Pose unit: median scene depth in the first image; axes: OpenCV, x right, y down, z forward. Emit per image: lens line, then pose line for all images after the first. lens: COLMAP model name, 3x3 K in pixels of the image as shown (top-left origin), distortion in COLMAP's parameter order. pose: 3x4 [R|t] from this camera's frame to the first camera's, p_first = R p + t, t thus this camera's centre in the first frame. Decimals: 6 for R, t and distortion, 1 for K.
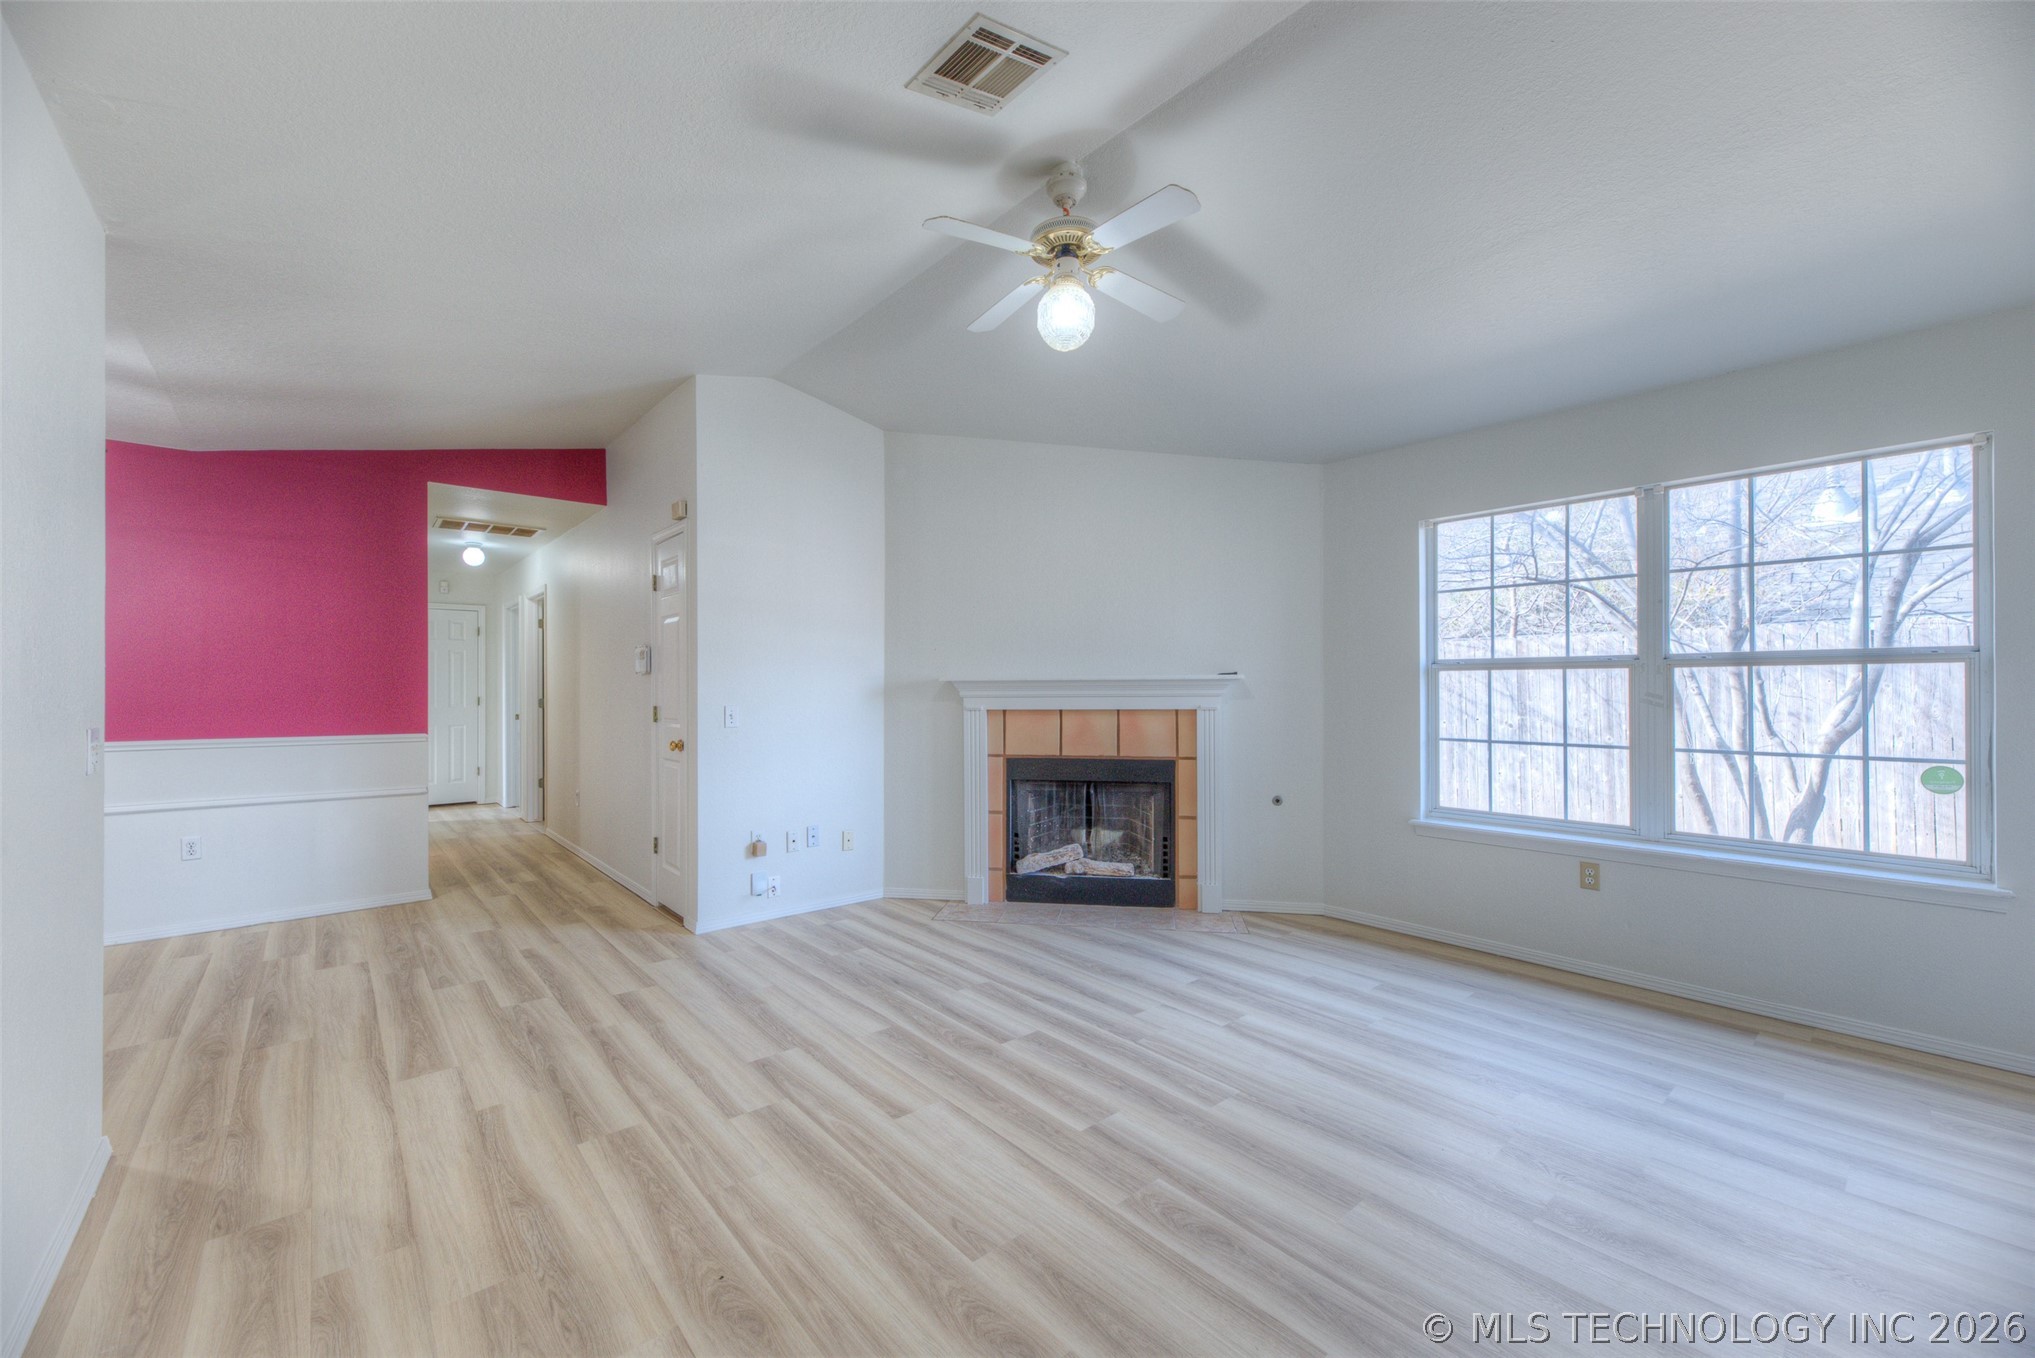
lens RADIAL K [[807.3, 0, 1014.0], [0, 807.3, 685.7], [0, 0, 1]] dist [0.008351, -0.000252]
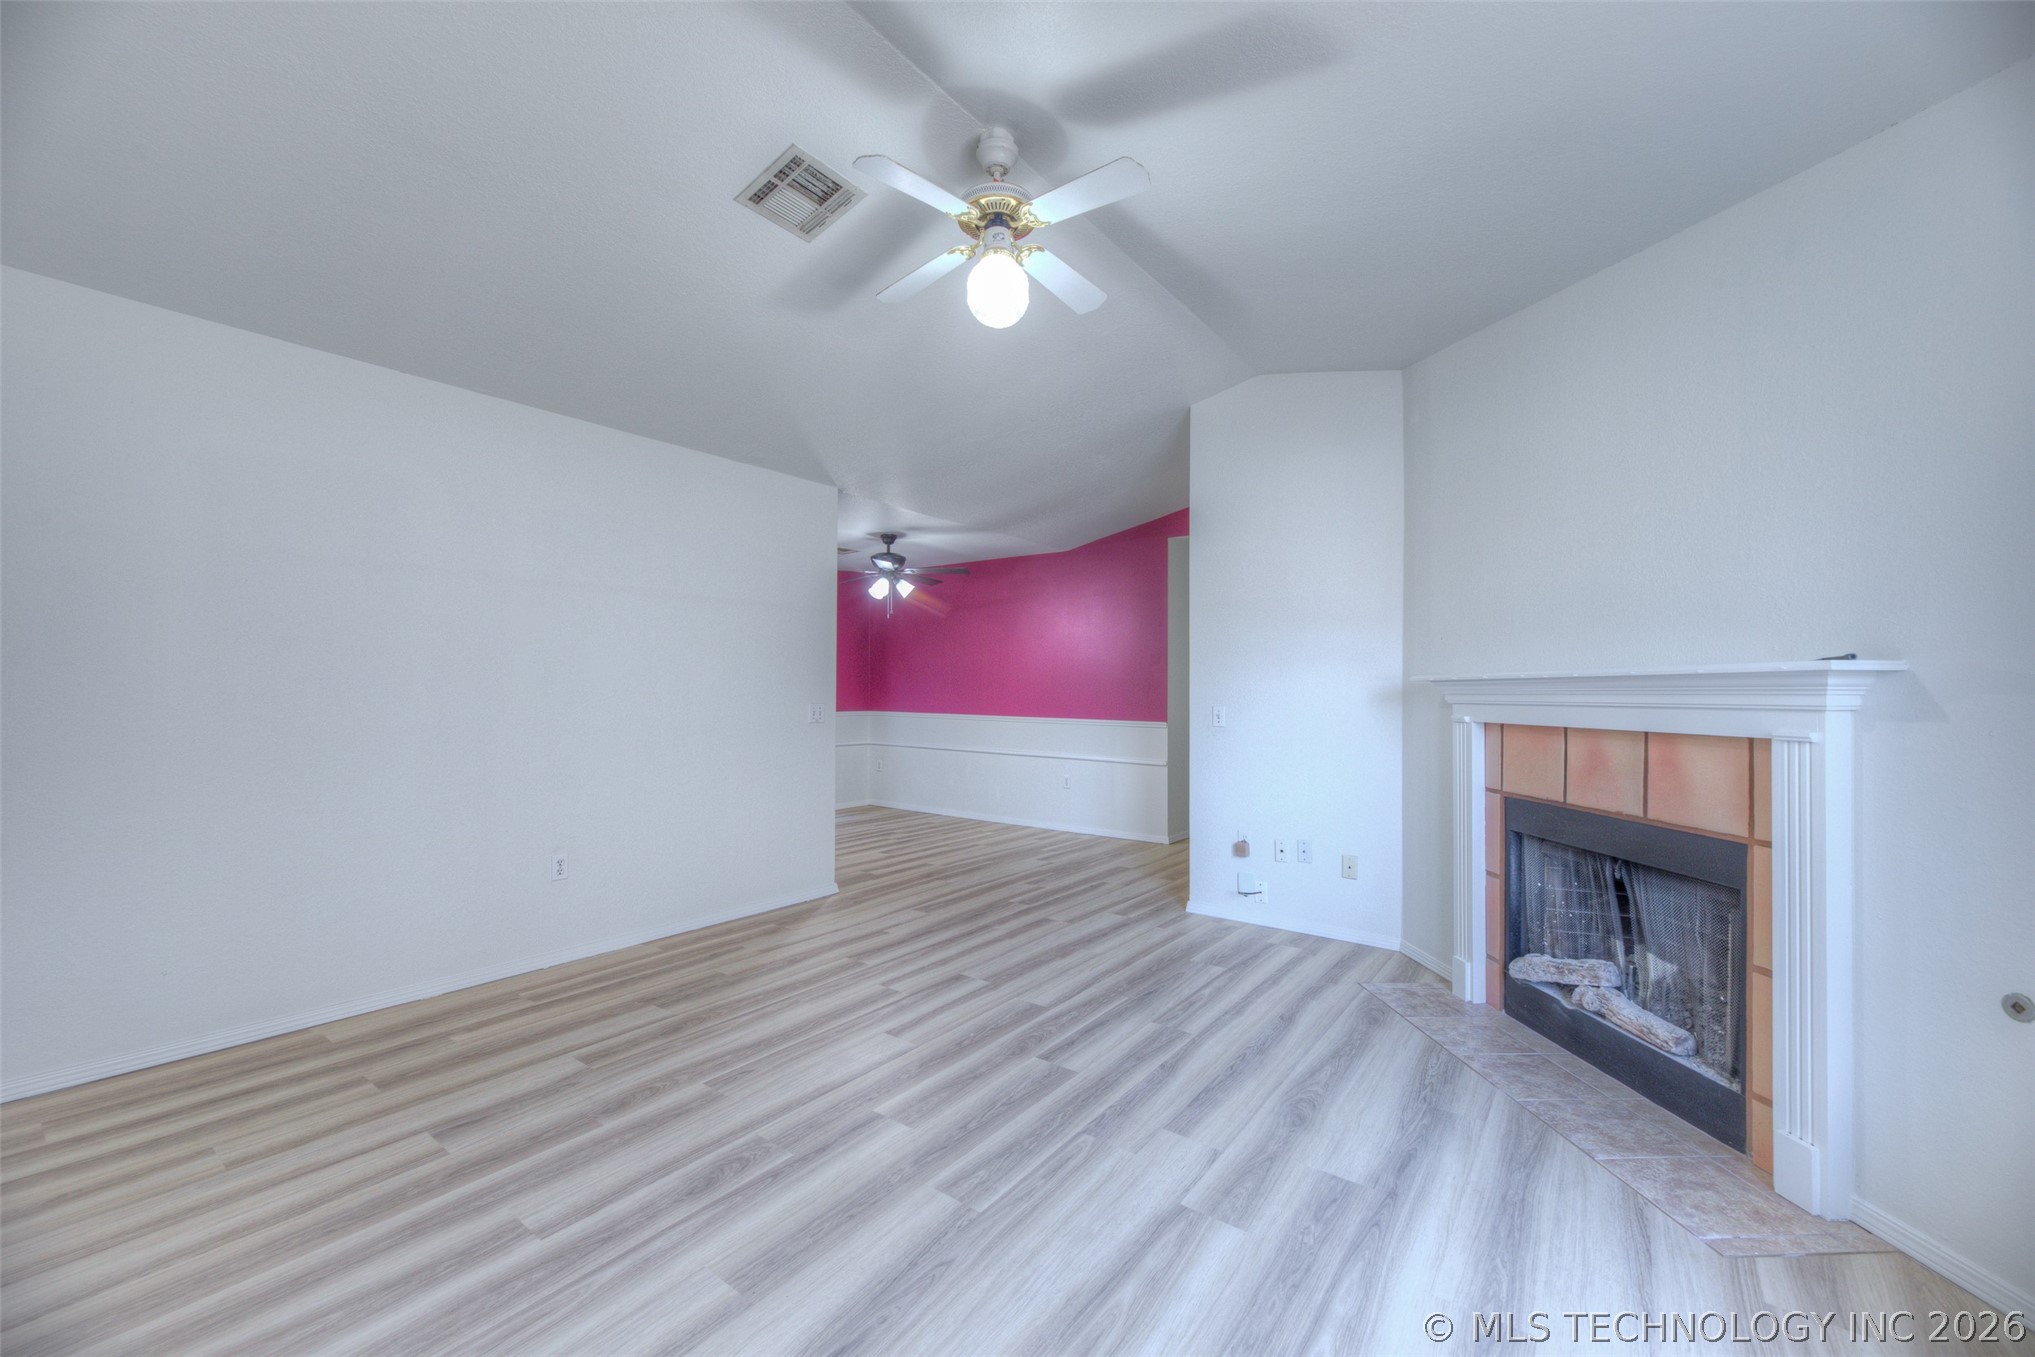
lens RADIAL K [[807.3, 0, 1014.0], [0, 807.3, 685.2], [0, 0, 1]] dist [0.008351, -0.000252]
pose [[0.216558, -0.001282, -0.976269, 0.774856], [-0.005571, 0.999981, -0.002549, 0.002779], [0.976254, 0.005990, 0.216547, 0.644526]]
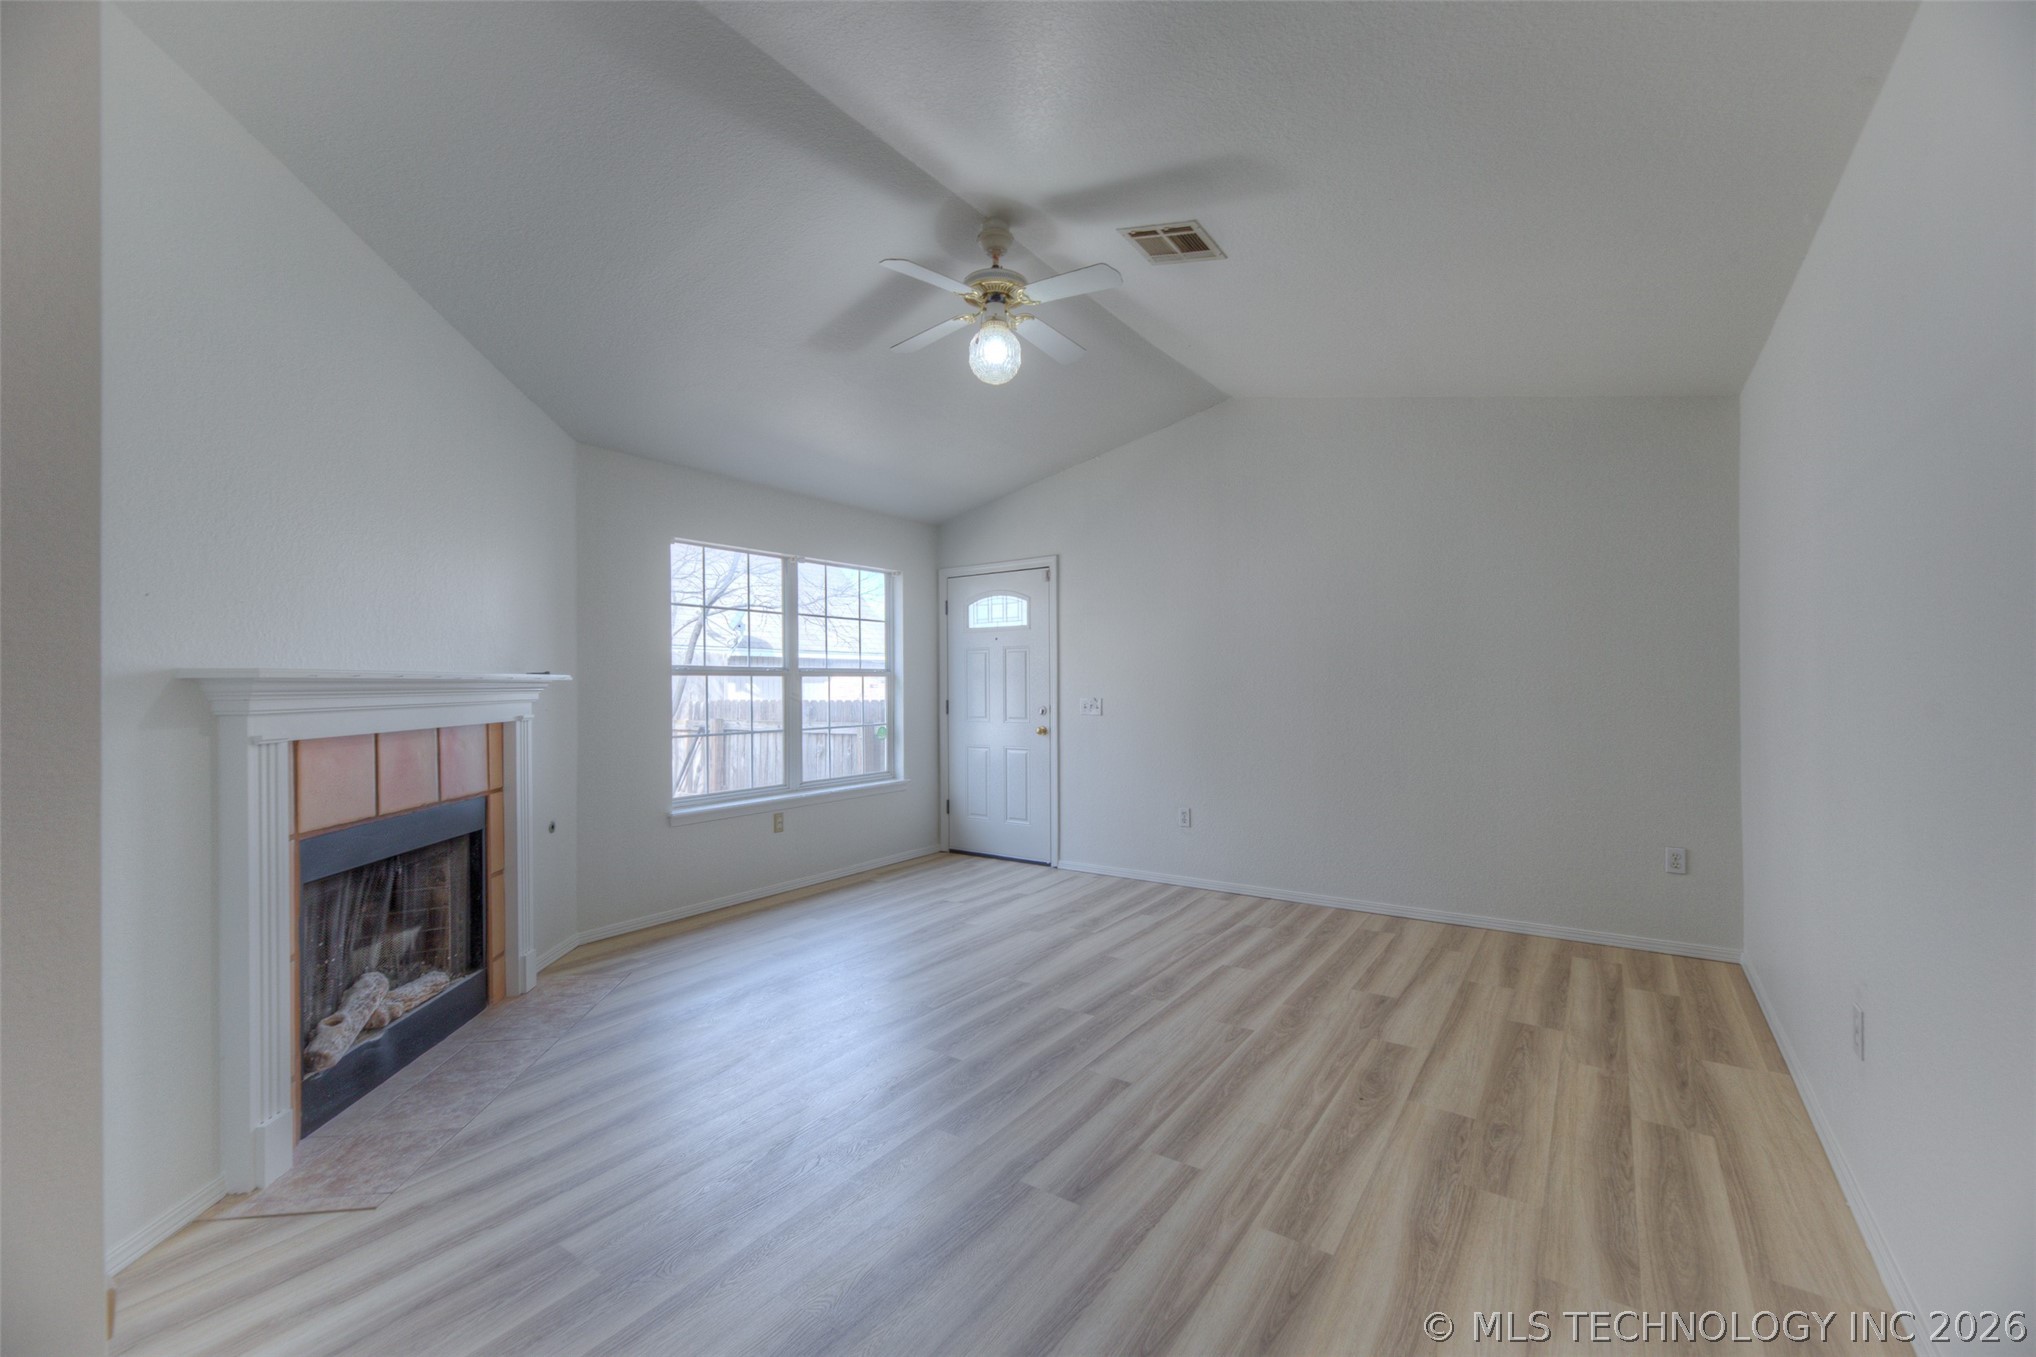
lens RADIAL K [[834.5, 0, 1016.1], [0, 834.5, 684.0], [0, 0, 1]] dist [0.010551, -0.004531]
pose [[-0.246203, 0.007366, 0.969190, -0.837276], [0.008784, 0.999947, -0.005368, 0.004416], [-0.969178, 0.007192, -0.246255, 0.993444]]
